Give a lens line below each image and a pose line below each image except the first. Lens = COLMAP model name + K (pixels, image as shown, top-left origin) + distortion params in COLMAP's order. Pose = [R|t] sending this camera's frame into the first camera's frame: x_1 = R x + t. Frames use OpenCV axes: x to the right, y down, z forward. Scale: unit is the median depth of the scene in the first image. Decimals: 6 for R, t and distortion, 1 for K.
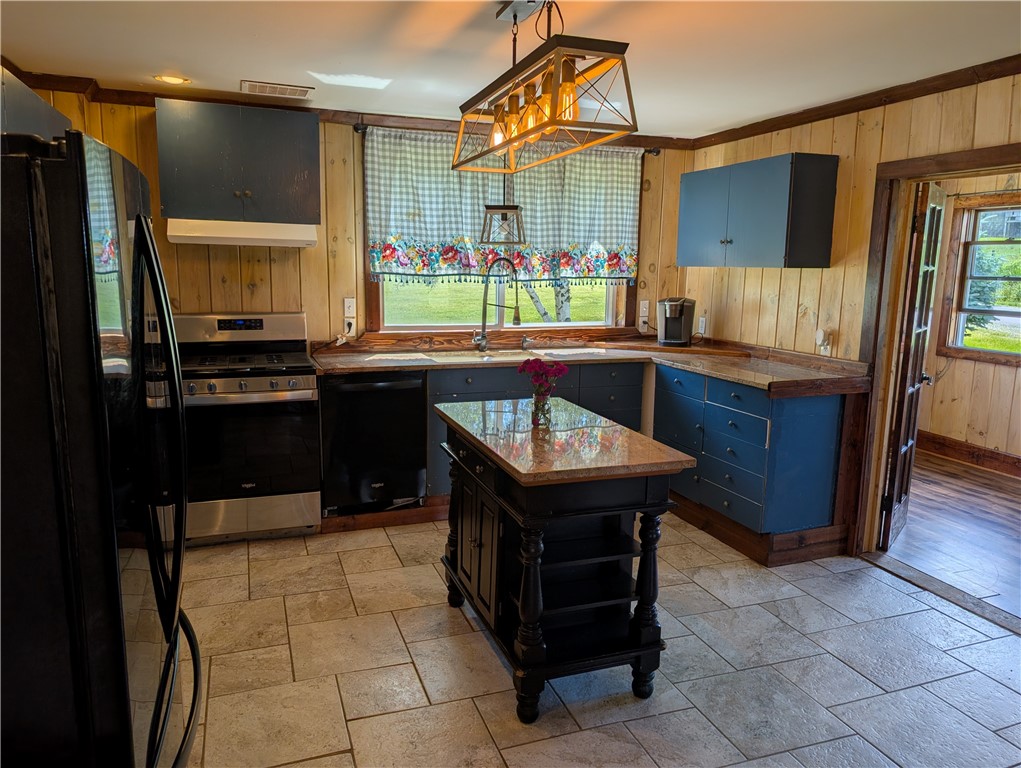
lens RADIAL K [[731.2, 0, 502.7], [0, 731.2, 386.8], [0, 0, 1]] dist [0.016000, -0.020291]
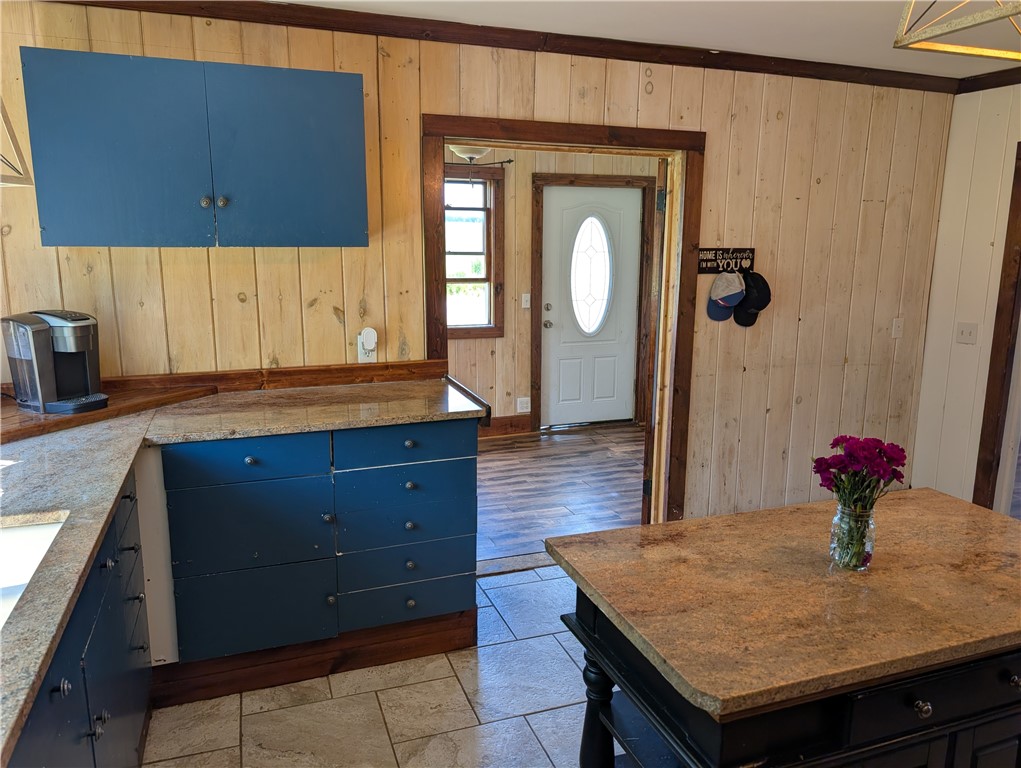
lens RADIAL K [[731.2, 0, 509.4], [0, 731.2, 385.8], [0, 0, 1]] dist [0.016000, -0.020291]
pose [[-0.004366, -0.207740, 0.978174, -0.276359], [0.163773, 0.964827, 0.205637, -0.138285], [-0.986488, 0.161097, 0.029810, 0.770828]]
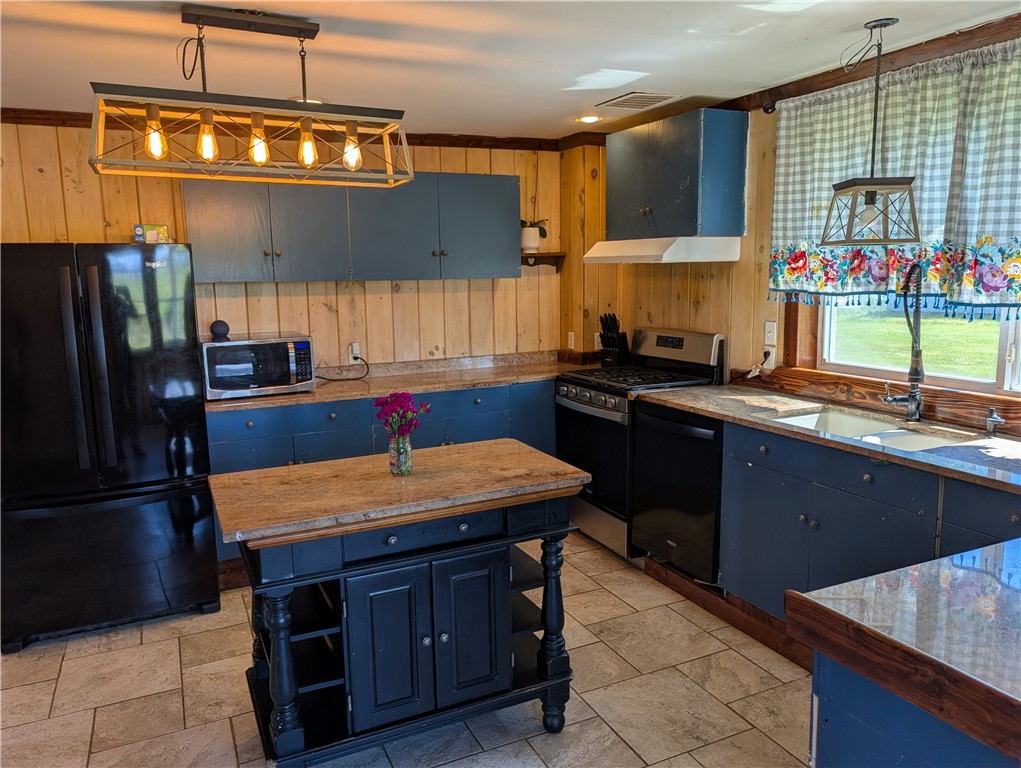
lens RADIAL K [[731.2, 0, 512.7], [0, 731.2, 387.4], [0, 0, 1]] dist [0.016000, -0.020291]
pose [[0.103480, 0.137758, -0.985045, 0.571214], [-0.150696, 0.981101, 0.121376, -0.107074], [0.983149, 0.135882, 0.122284, 0.646436]]
